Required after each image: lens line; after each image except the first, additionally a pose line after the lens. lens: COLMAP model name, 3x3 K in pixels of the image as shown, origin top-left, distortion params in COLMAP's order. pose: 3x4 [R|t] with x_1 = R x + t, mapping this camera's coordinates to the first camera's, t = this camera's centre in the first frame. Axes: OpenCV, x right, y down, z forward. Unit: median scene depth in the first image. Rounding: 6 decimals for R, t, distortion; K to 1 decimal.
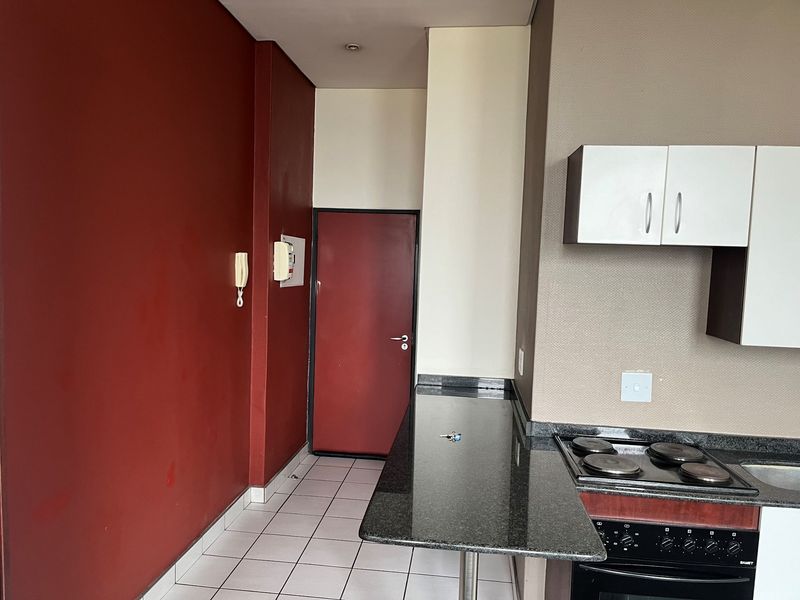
lens RADIAL K [[612.2, 0, 392.8], [0, 612.2, 303.8], [0, 0, 1]] dist [0.070282, -0.104855]
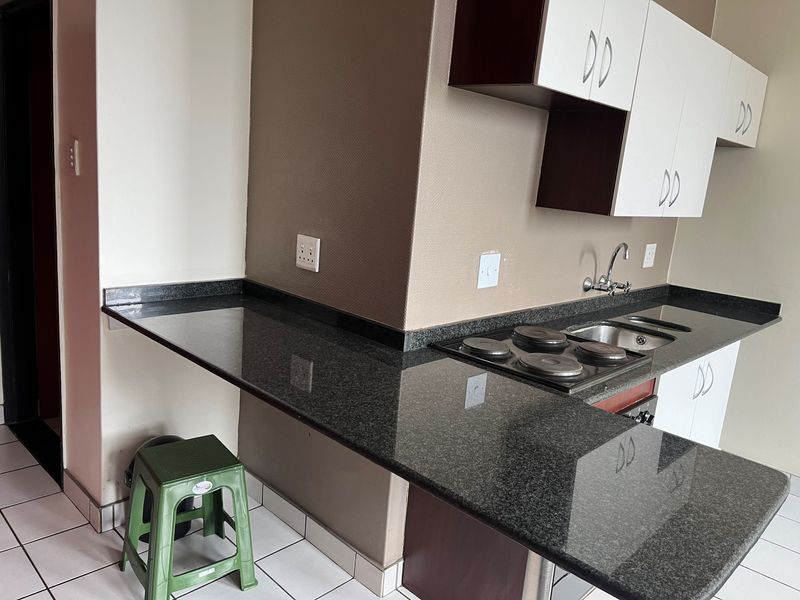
lens RADIAL K [[612.2, 0, 401.9], [0, 612.2, 293.5], [0, 0, 1]] dist [0.070282, -0.104855]
pose [[0.606466, -0.135421, 0.783492, -0.355630], [-0.008437, 0.984238, 0.176649, 0.015487], [-0.795065, -0.113742, 0.595764, 0.577250]]
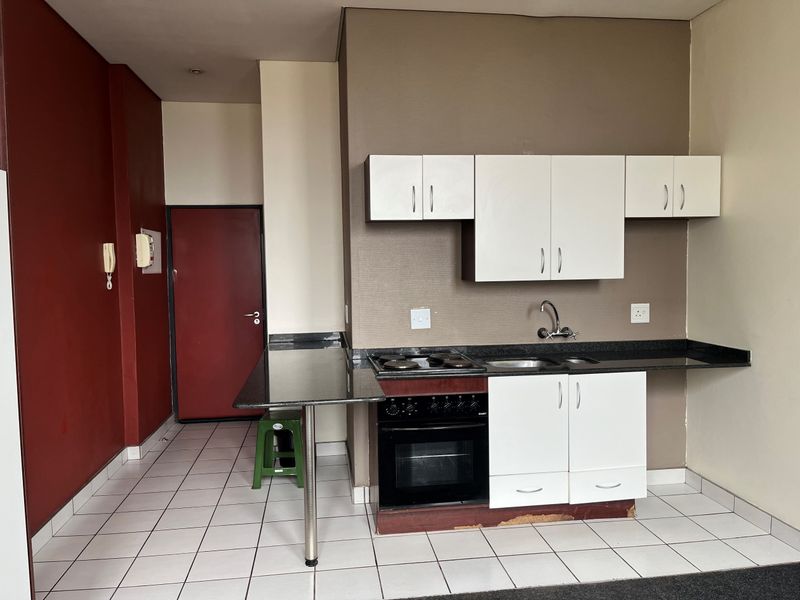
lens RADIAL K [[612.2, 0, 397.7], [0, 612.2, 295.9], [0, 0, 1]] dist [0.070282, -0.104855]
pose [[0.967348, -0.061671, 0.245834, -0.011372], [0.065005, 0.997870, -0.005463, 0.084185], [-0.244973, 0.021265, 0.969297, -0.391938]]
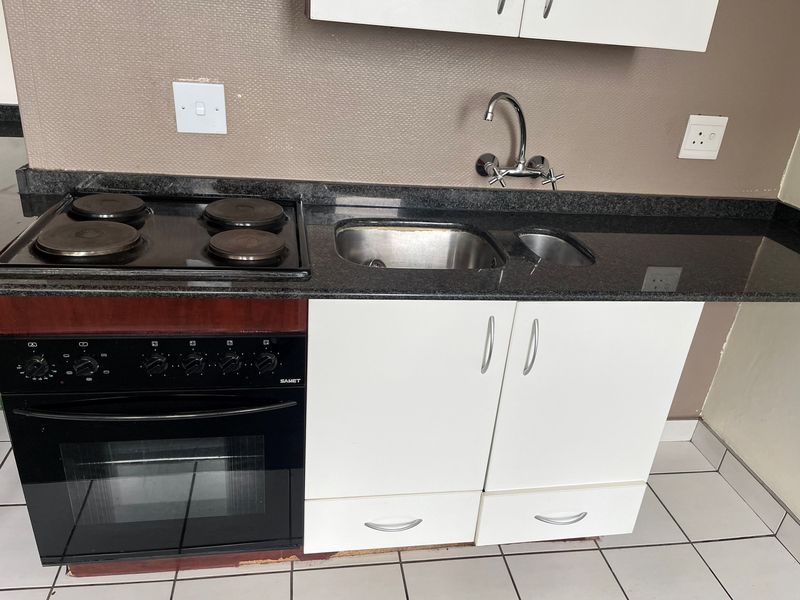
lens RADIAL K [[612.2, 0, 400.8], [0, 612.2, 311.7], [0, 0, 1]] dist [0.070282, -0.104855]
pose [[0.960854, -0.079944, 0.265271, 0.404425], [-0.029115, 0.923028, 0.383630, 0.080114], [-0.275521, -0.376336, 0.884567, 0.331594]]
